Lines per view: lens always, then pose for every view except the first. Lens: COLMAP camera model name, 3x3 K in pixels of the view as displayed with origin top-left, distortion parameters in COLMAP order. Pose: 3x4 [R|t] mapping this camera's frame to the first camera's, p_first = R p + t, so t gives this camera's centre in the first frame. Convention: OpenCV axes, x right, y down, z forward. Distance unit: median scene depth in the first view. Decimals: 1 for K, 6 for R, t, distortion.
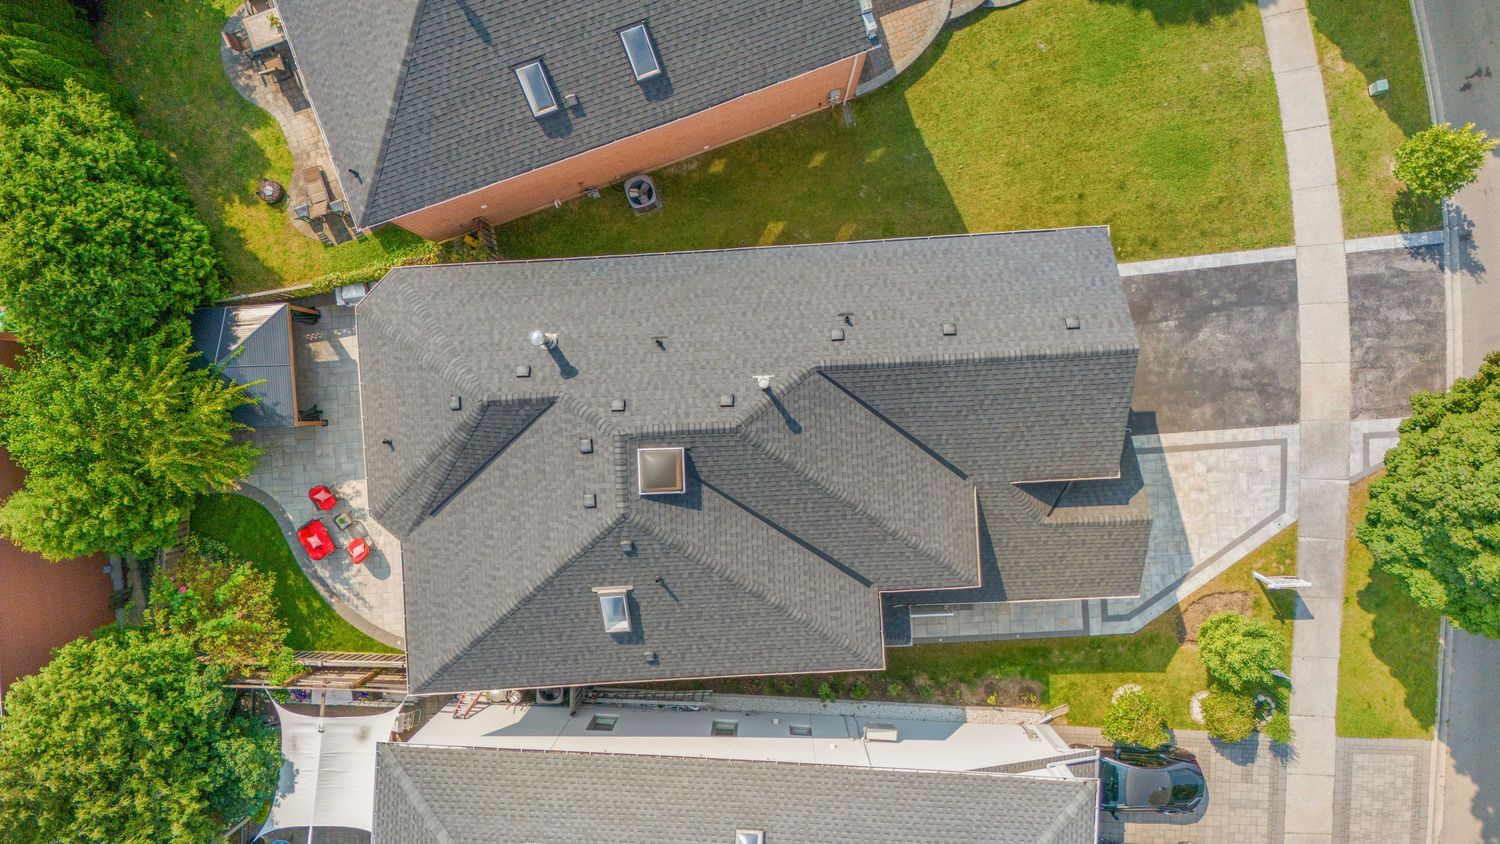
lens RADIAL K [[1107.8, 0, 752.0], [0, 1107.8, 420.9], [0, 0, 1]] dist [0.061823, -0.065678]
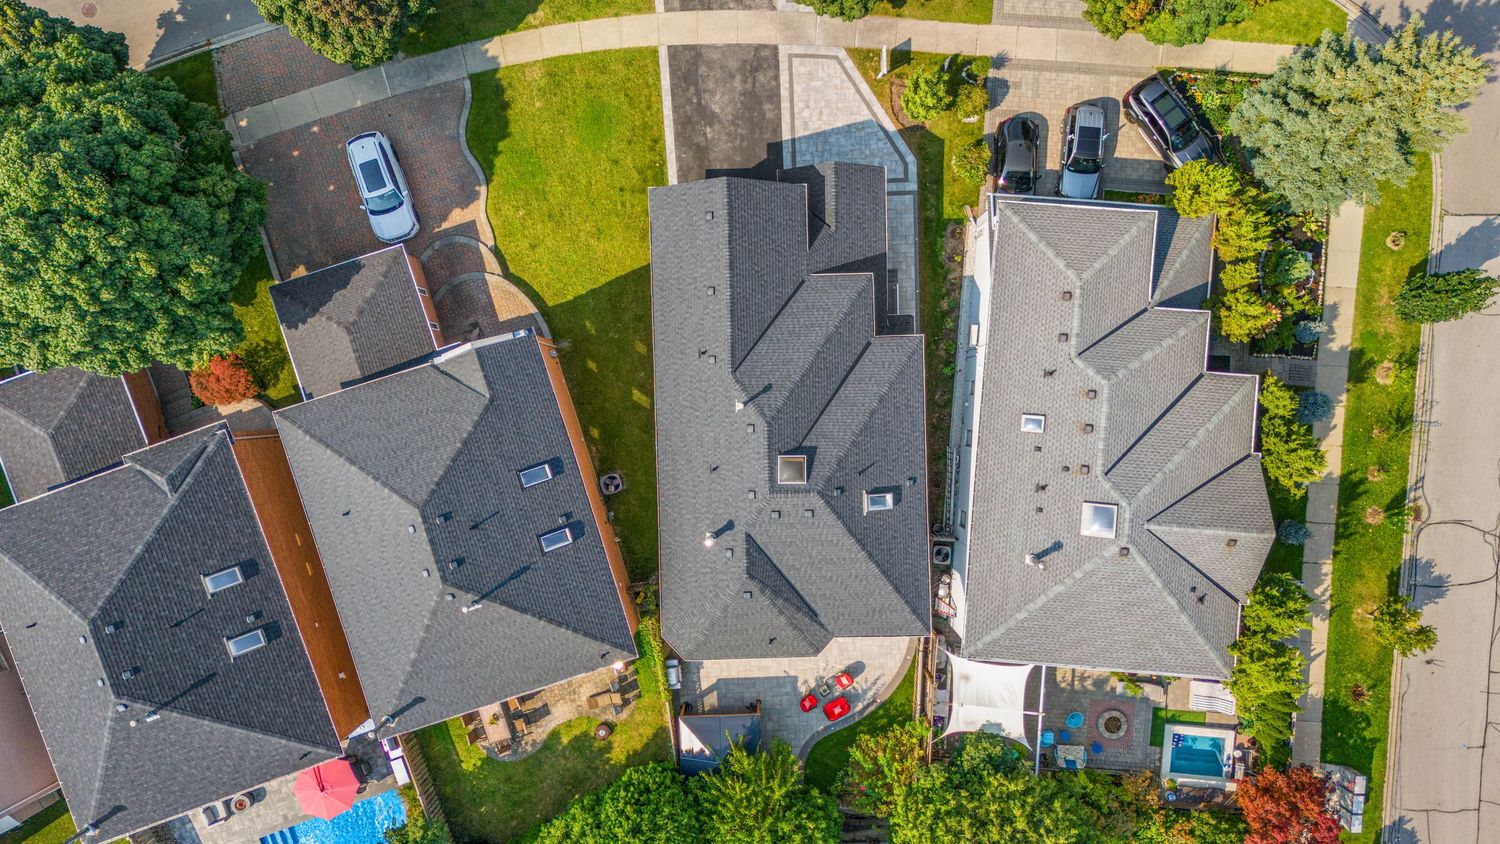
lens RADIAL K [[1107.8, 0, 752.0], [0, 1107.8, 420.9], [0, 0, 1]] dist [0.061823, -0.065678]
pose [[0.029229, -0.999569, -0.002607, -0.005523], [0.999345, 0.029278, -0.021271, 0.014541], [0.021338, -0.001984, 0.999770, -0.512223]]
